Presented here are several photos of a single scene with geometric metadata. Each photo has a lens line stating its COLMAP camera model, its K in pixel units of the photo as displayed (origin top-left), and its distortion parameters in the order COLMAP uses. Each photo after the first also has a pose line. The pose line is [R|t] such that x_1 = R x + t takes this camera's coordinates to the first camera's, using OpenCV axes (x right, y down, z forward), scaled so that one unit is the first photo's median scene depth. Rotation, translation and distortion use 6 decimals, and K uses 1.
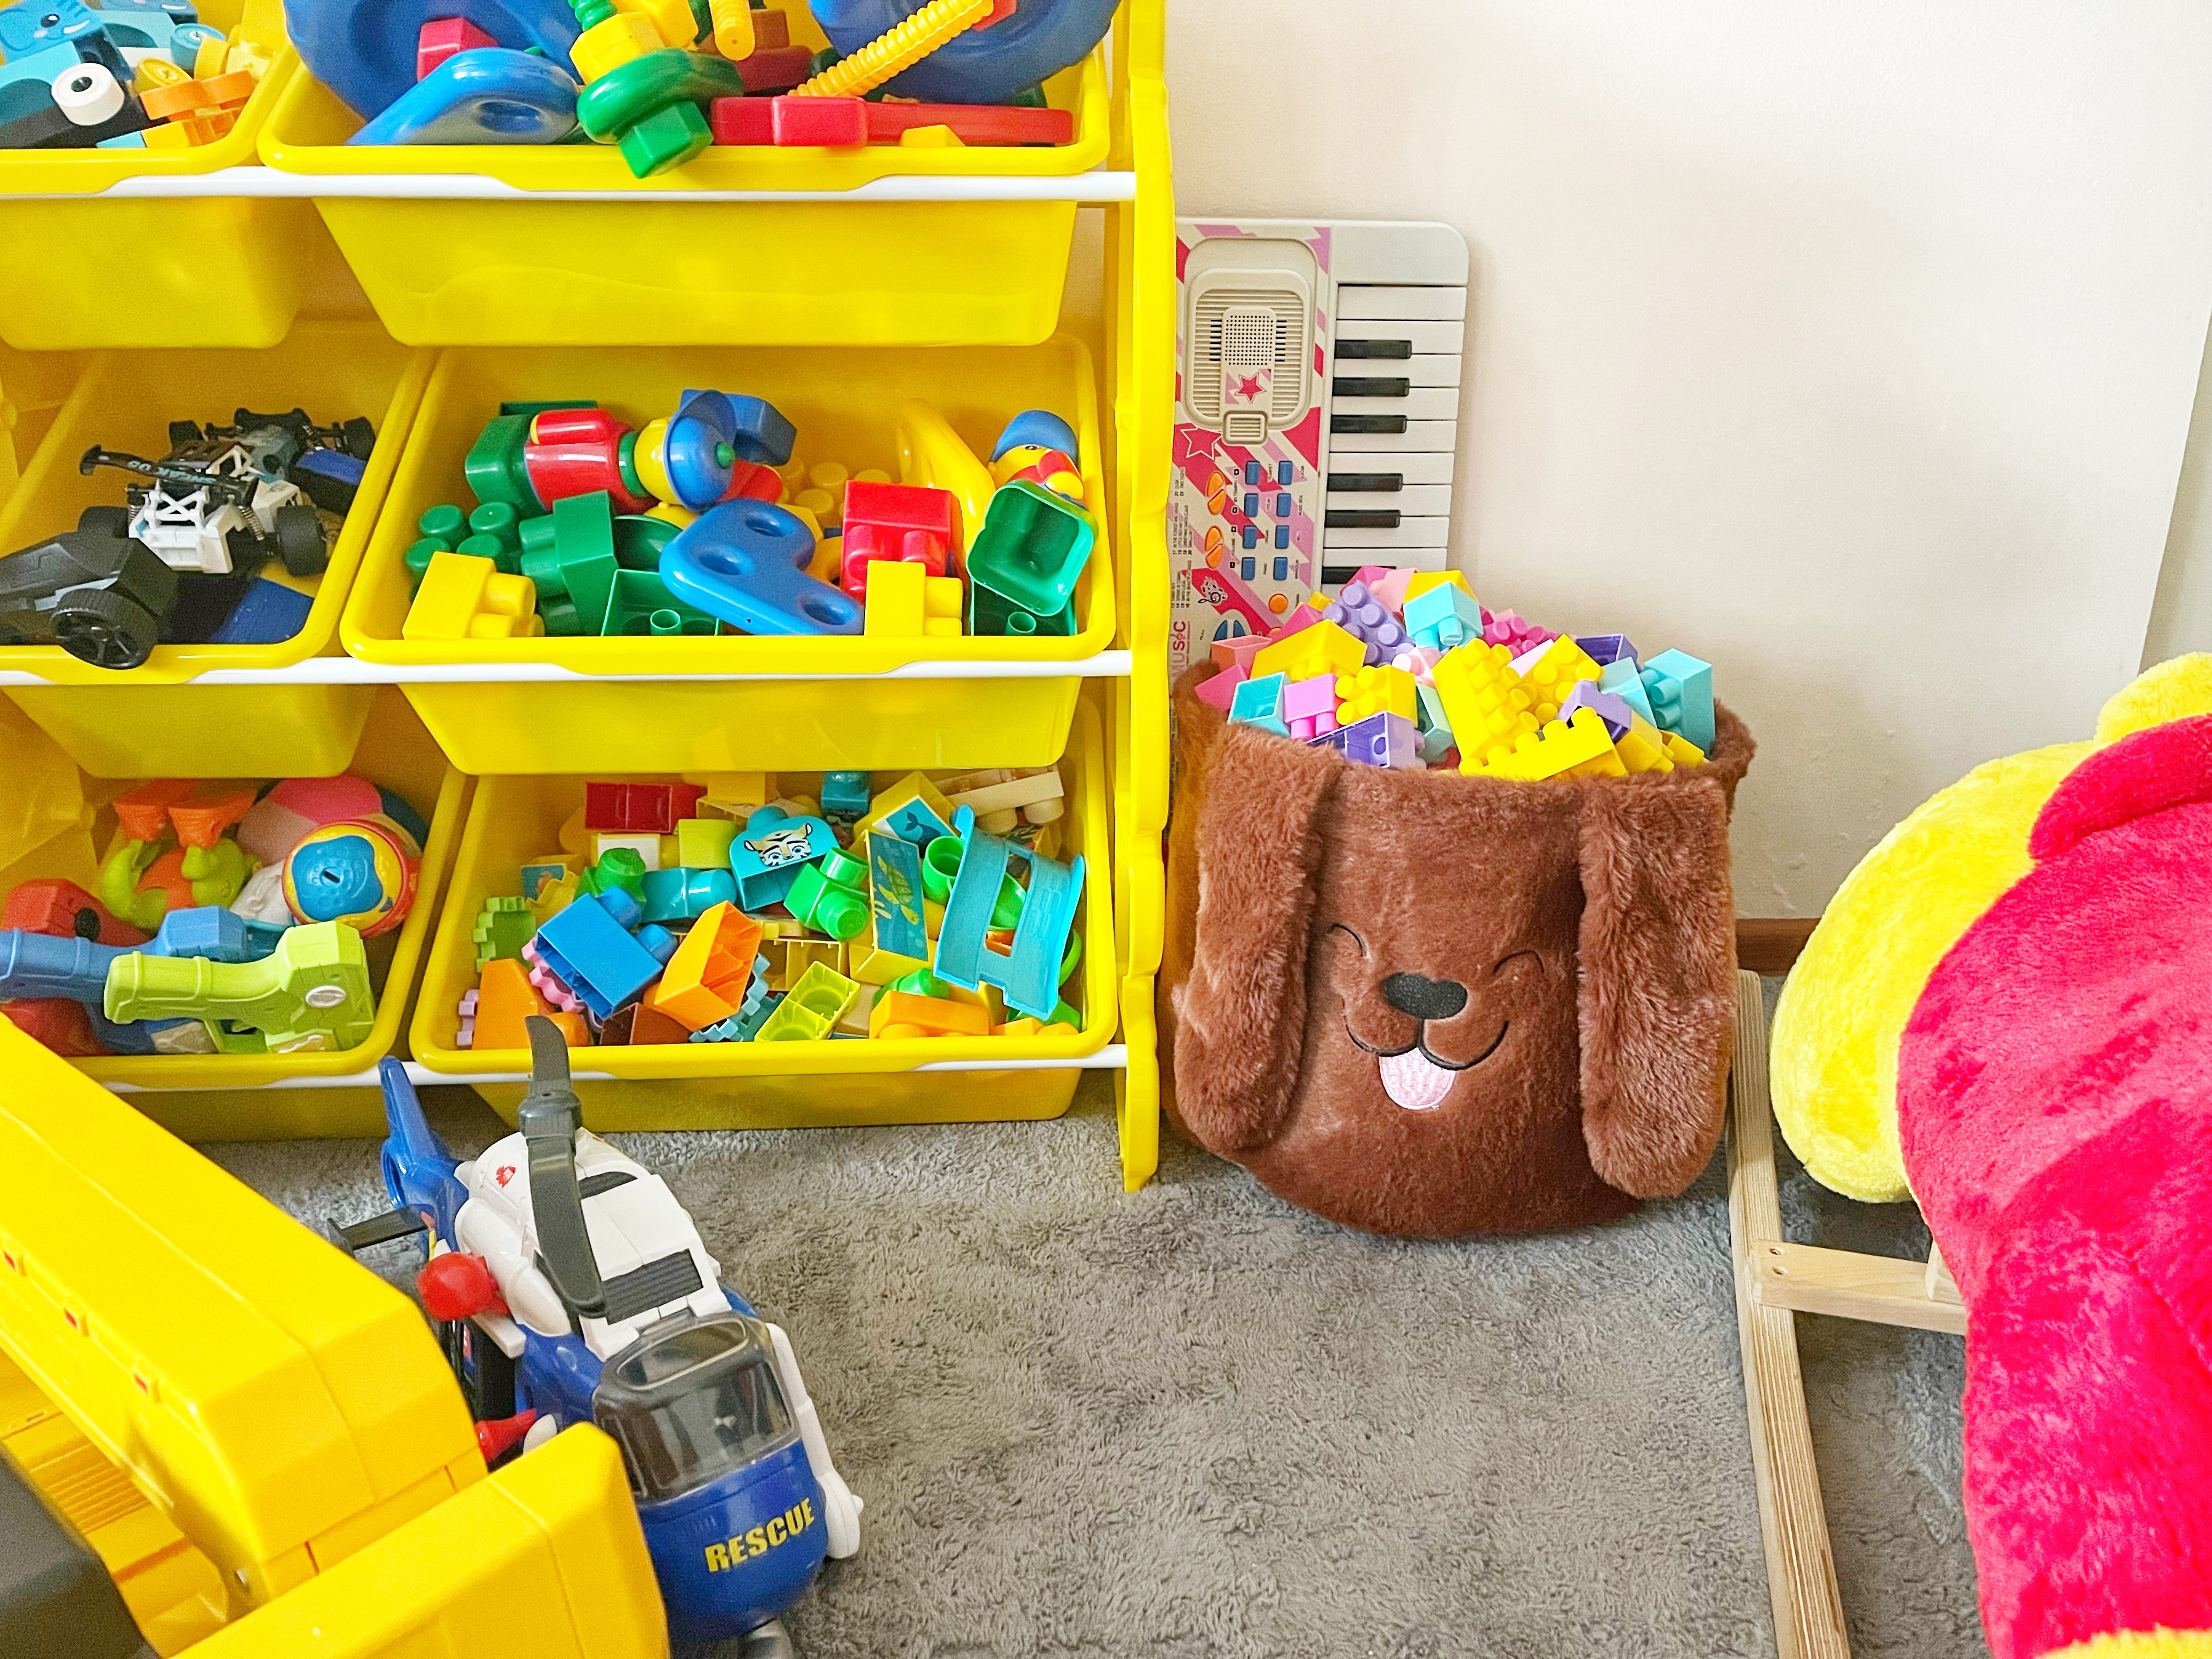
lens RADIAL K [[1649.4, 0, 1107.1], [0, 1649.4, 816.7], [0, 0, 1]] dist [0.023538, -0.046082]
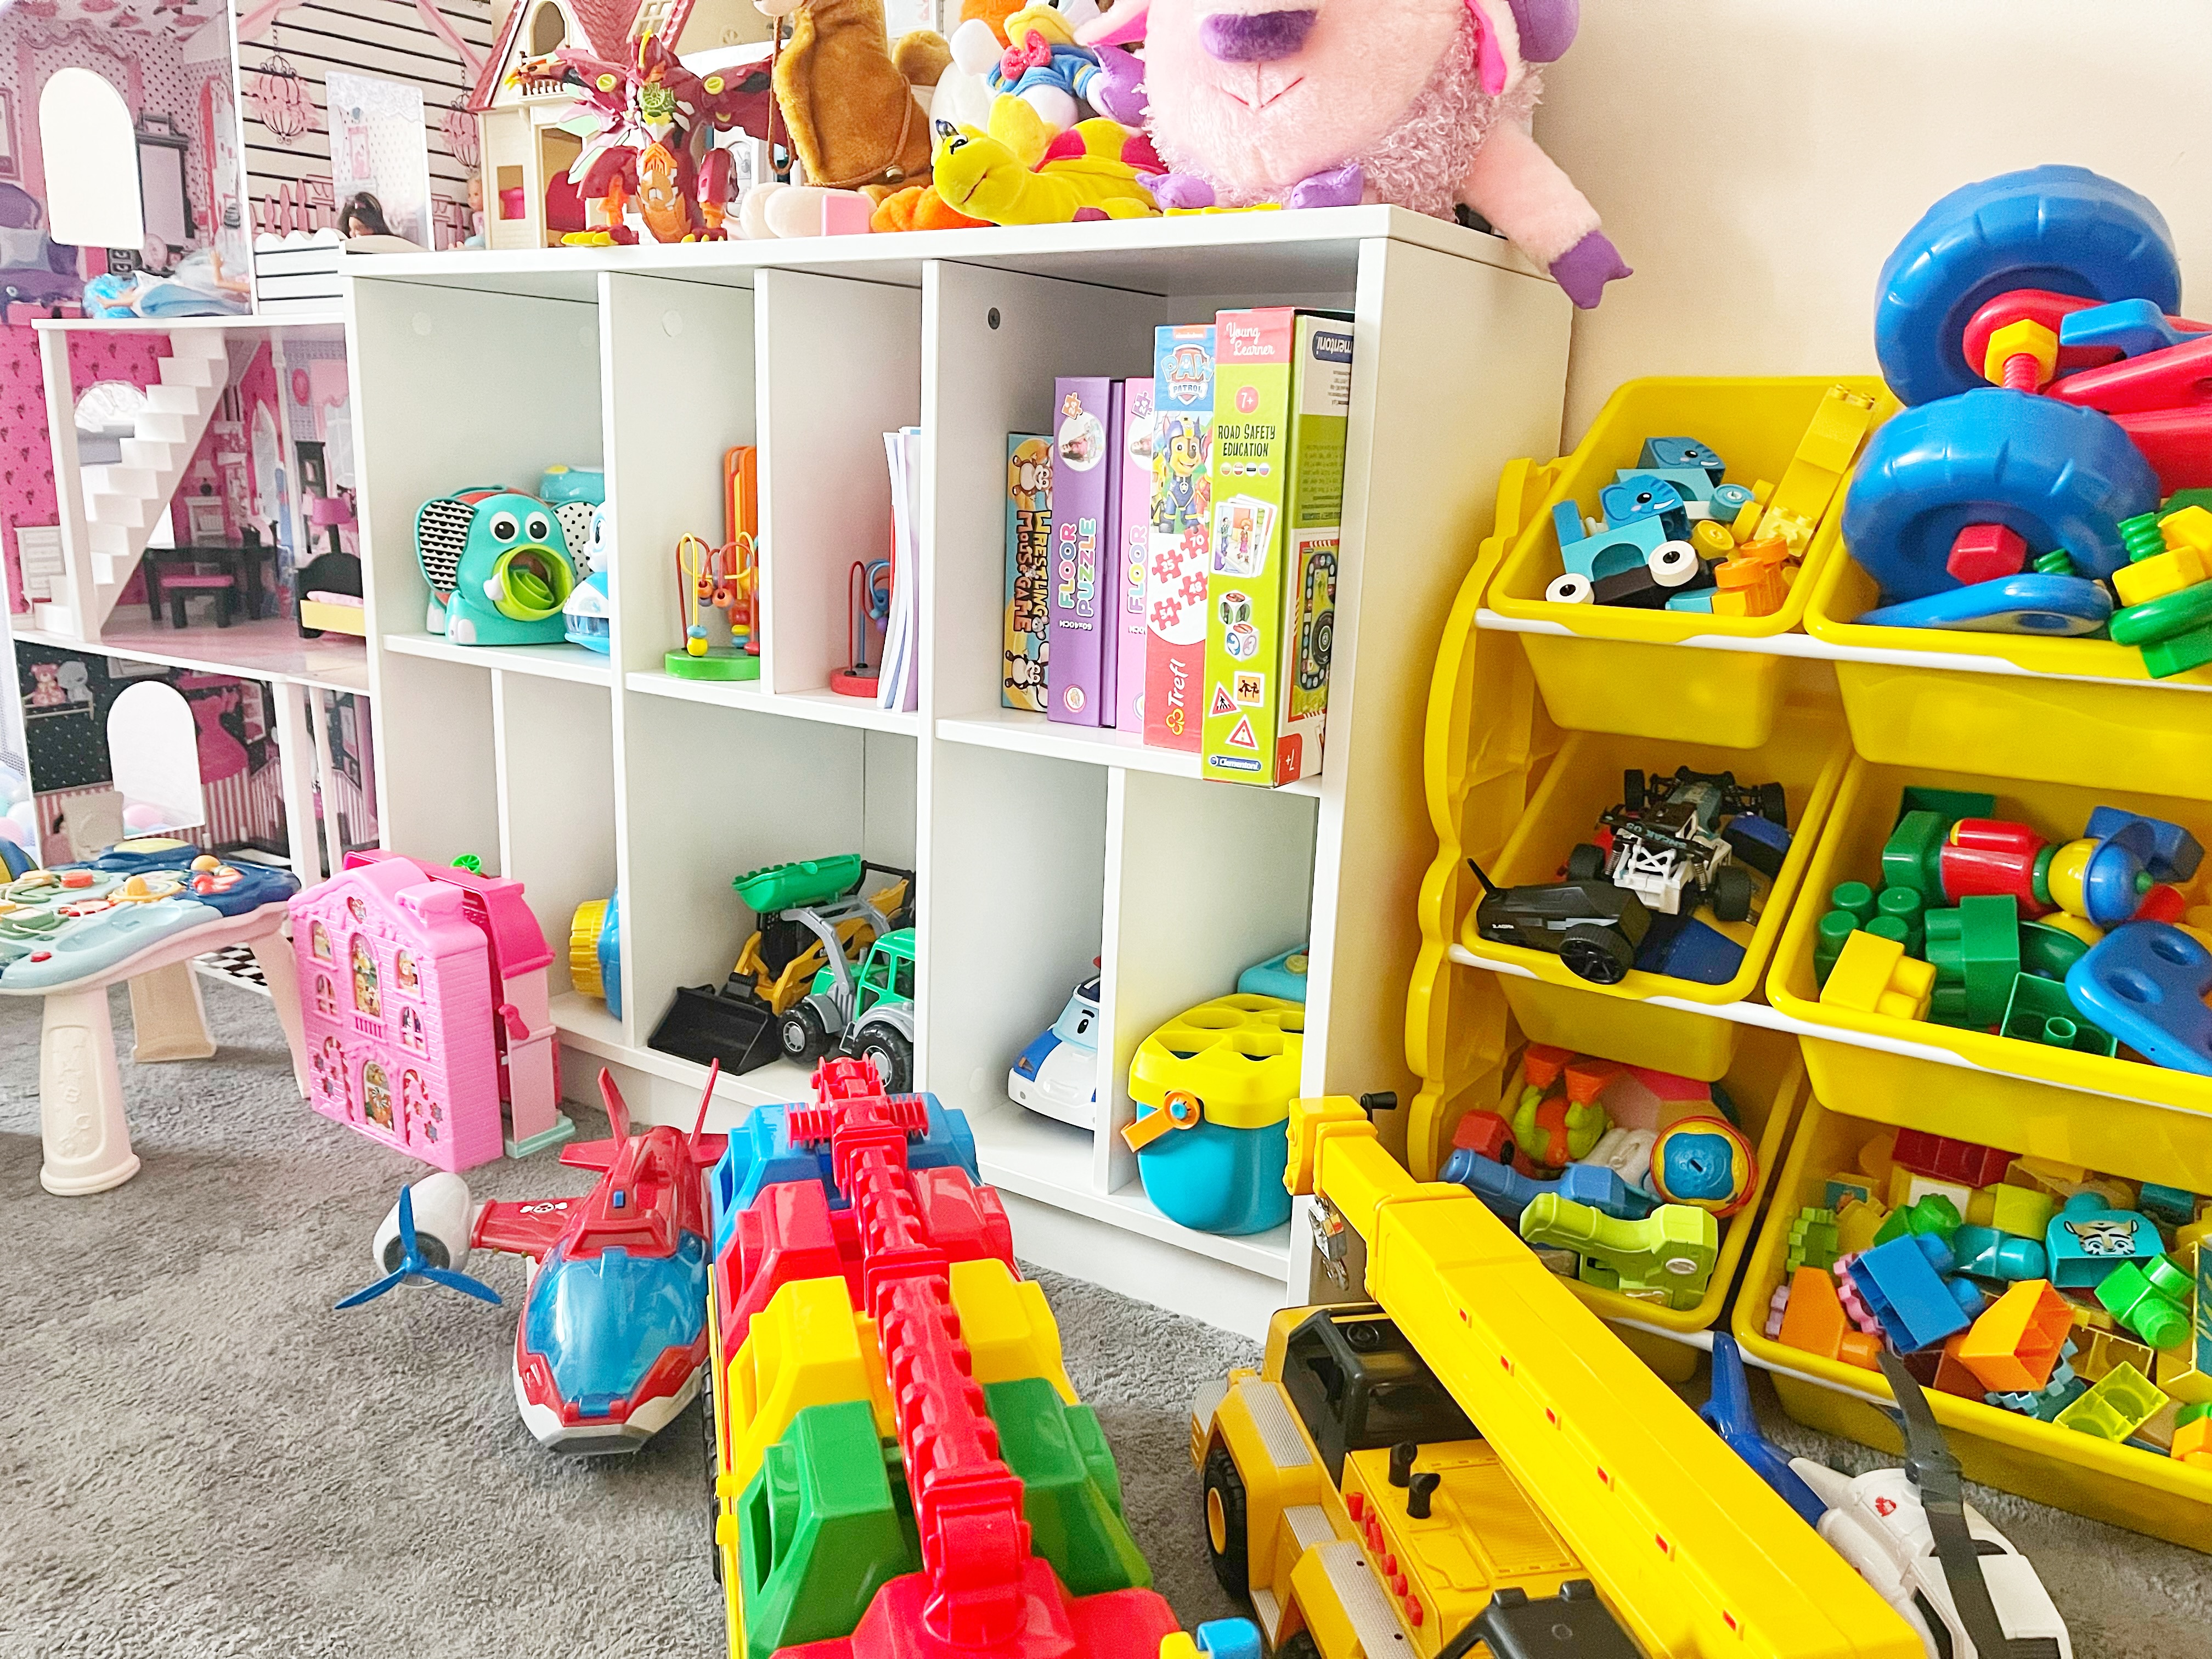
lens RADIAL K [[1649.4, 0, 1090.5], [0, 1649.4, 835.2], [0, 0, 1]] dist [0.023538, -0.046082]
pose [[0.781582, 0.156960, -0.603733, -0.121987], [-0.211871, 0.977088, -0.020259, -0.081786], [0.586720, 0.143748, 0.796929, -0.263638]]
